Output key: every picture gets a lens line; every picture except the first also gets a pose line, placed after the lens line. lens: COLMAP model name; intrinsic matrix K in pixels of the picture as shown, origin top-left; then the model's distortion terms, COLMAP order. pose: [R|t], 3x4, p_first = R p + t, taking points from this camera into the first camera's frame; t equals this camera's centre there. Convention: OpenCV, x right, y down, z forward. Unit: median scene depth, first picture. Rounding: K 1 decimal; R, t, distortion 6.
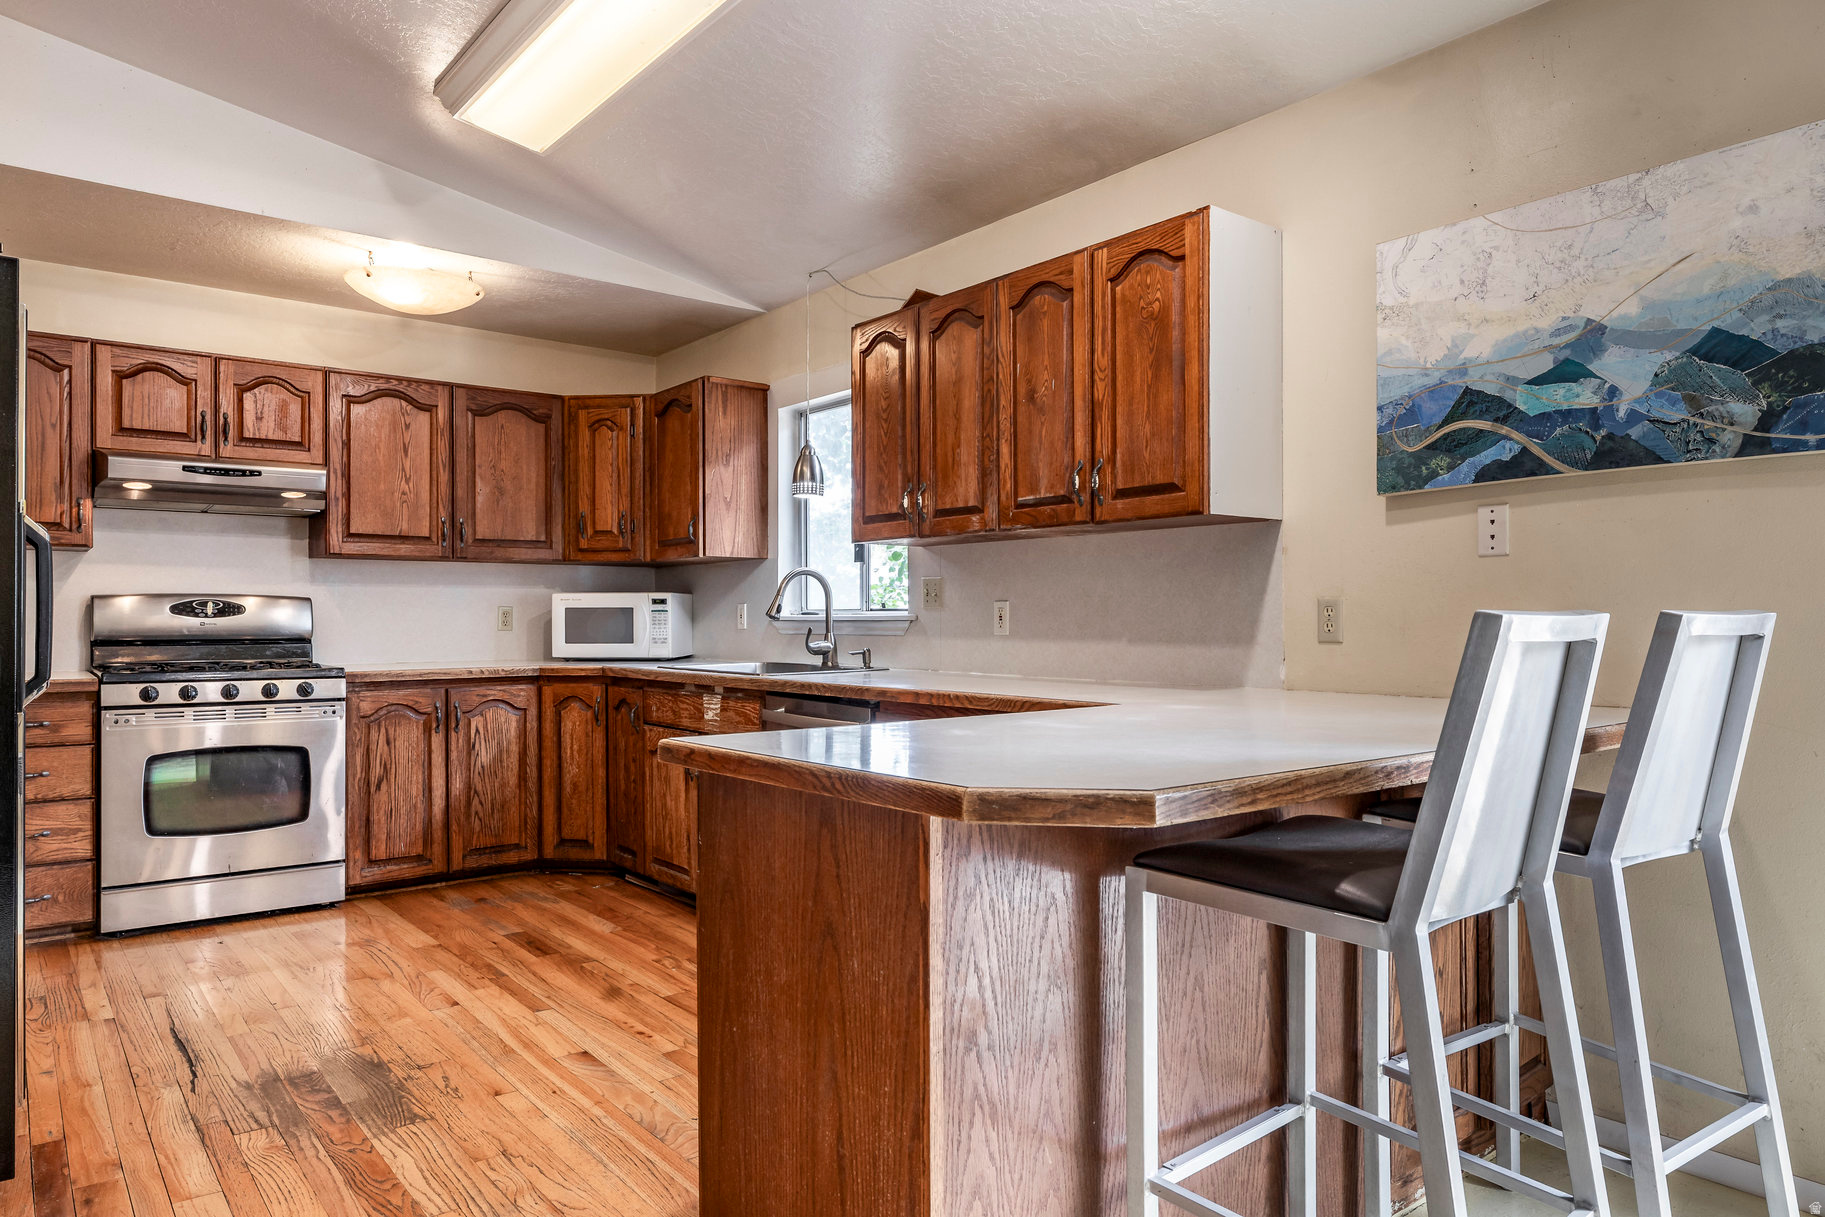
lens RADIAL K [[1161.6, 0, 882.2], [0, 1161.6, 616.6], [0, 0, 1]] dist [-0.005384, 0.008810]
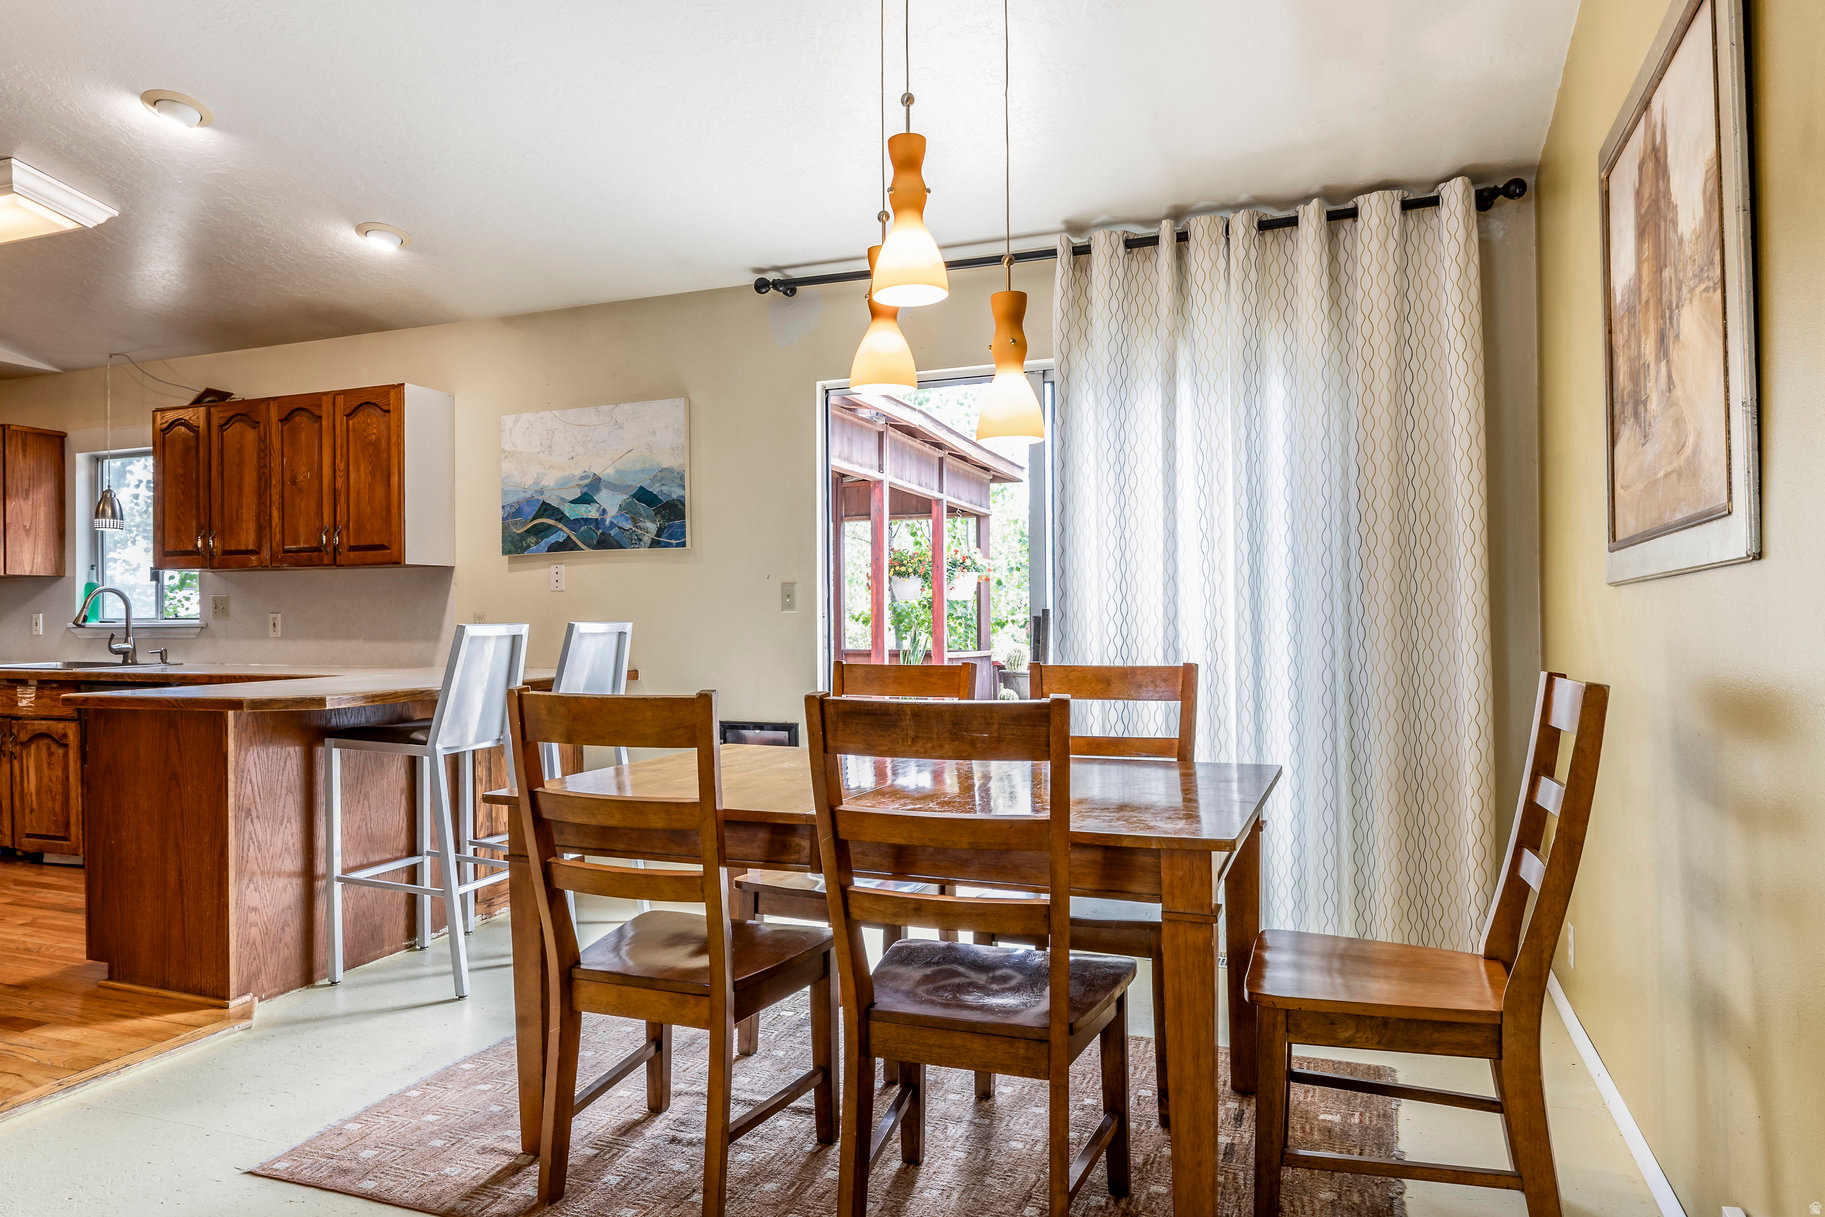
lens RADIAL K [[1161.6, 0, 819.6], [0, 1161.6, 614.4], [0, 0, 1]] dist [-0.005384, 0.008810]
pose [[0.863951, -0.002907, 0.503567, -0.050485], [0.004274, 0.999990, -0.001561, -0.009037], [-0.503557, 0.003501, 0.863955, -0.770961]]
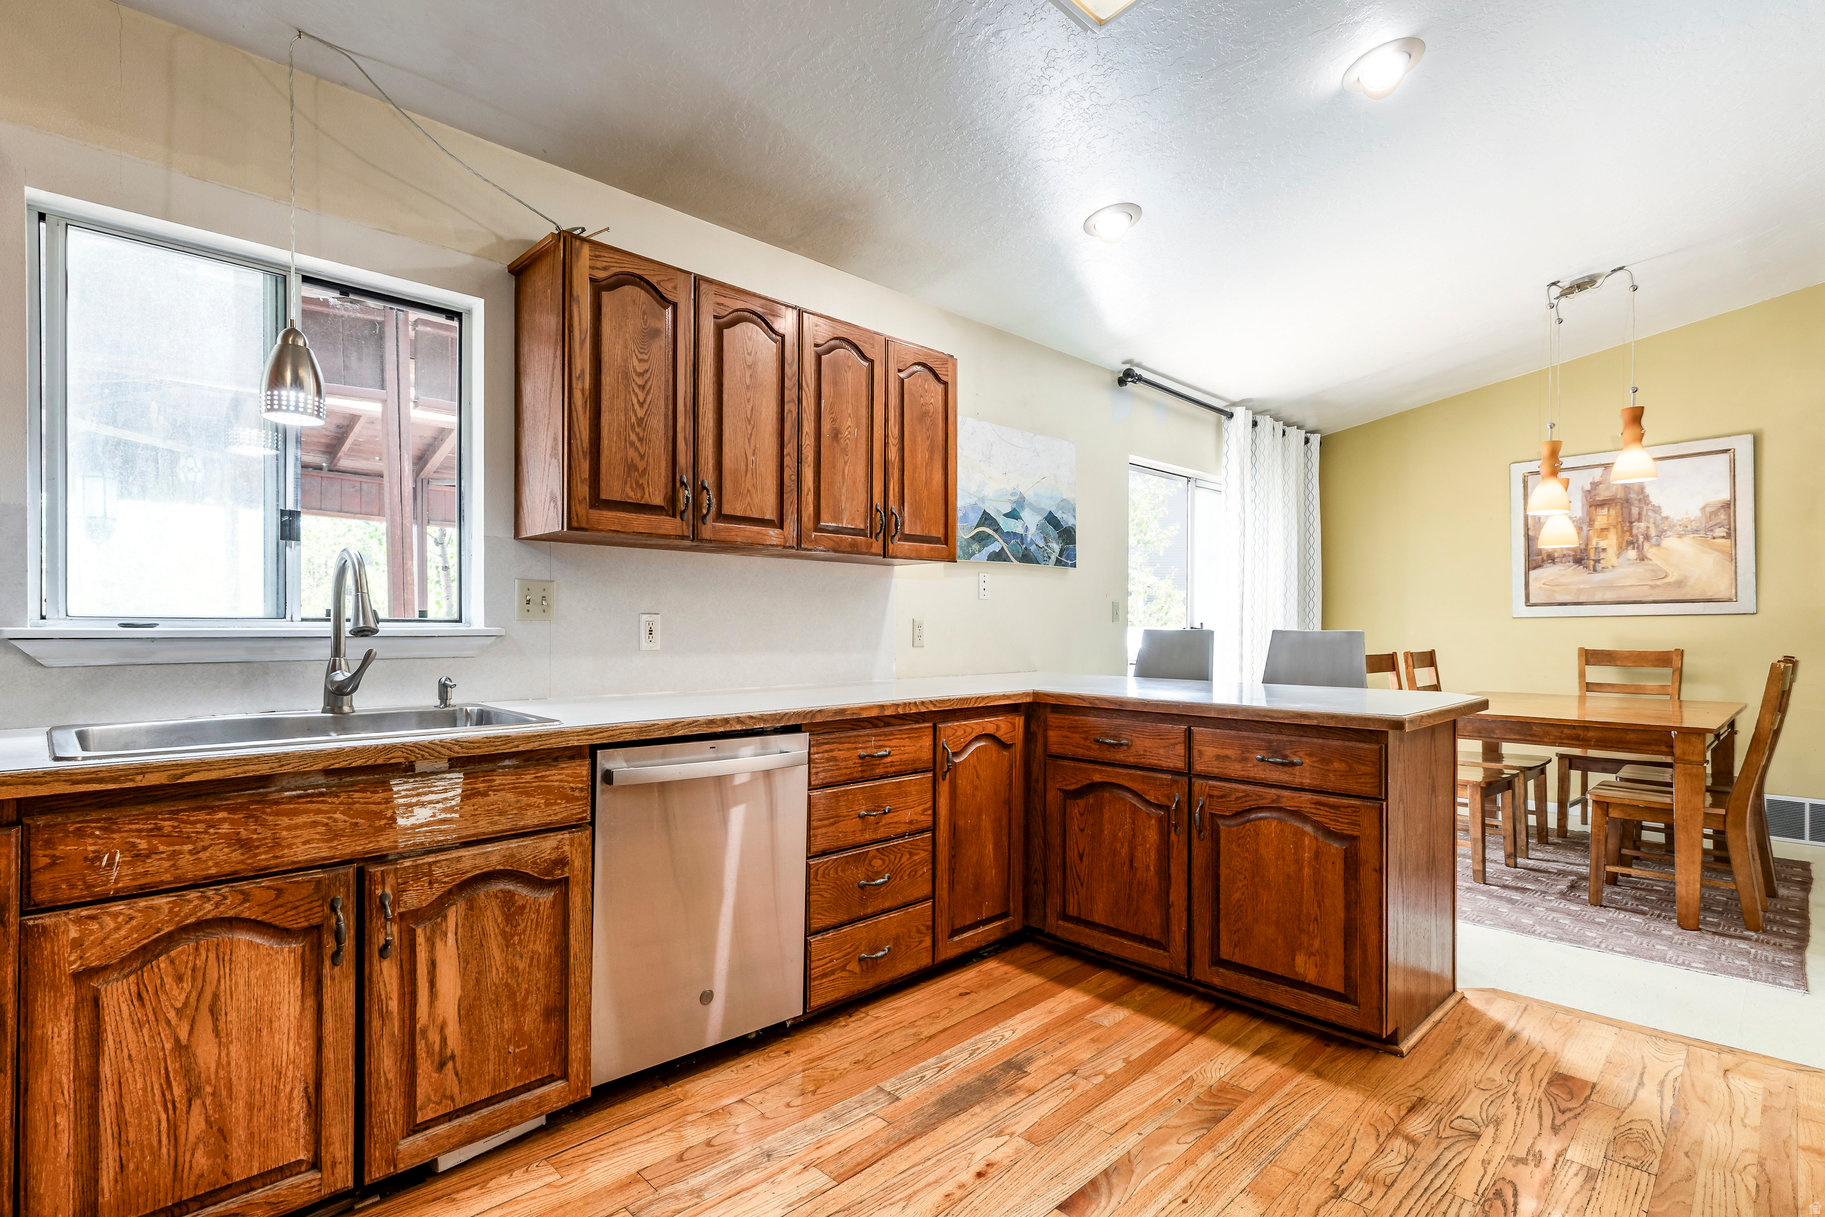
lens RADIAL K [[866.8, 0, 911.3], [0, 866.8, 625.2], [0, 0, 1]] dist [0.001038, 0.000684]
pose [[-0.110418, 0.002393, 0.993882, -0.815749], [-0.004371, 0.999986, -0.002893, -0.004102], [-0.993876, -0.004663, -0.110406, 1.168071]]
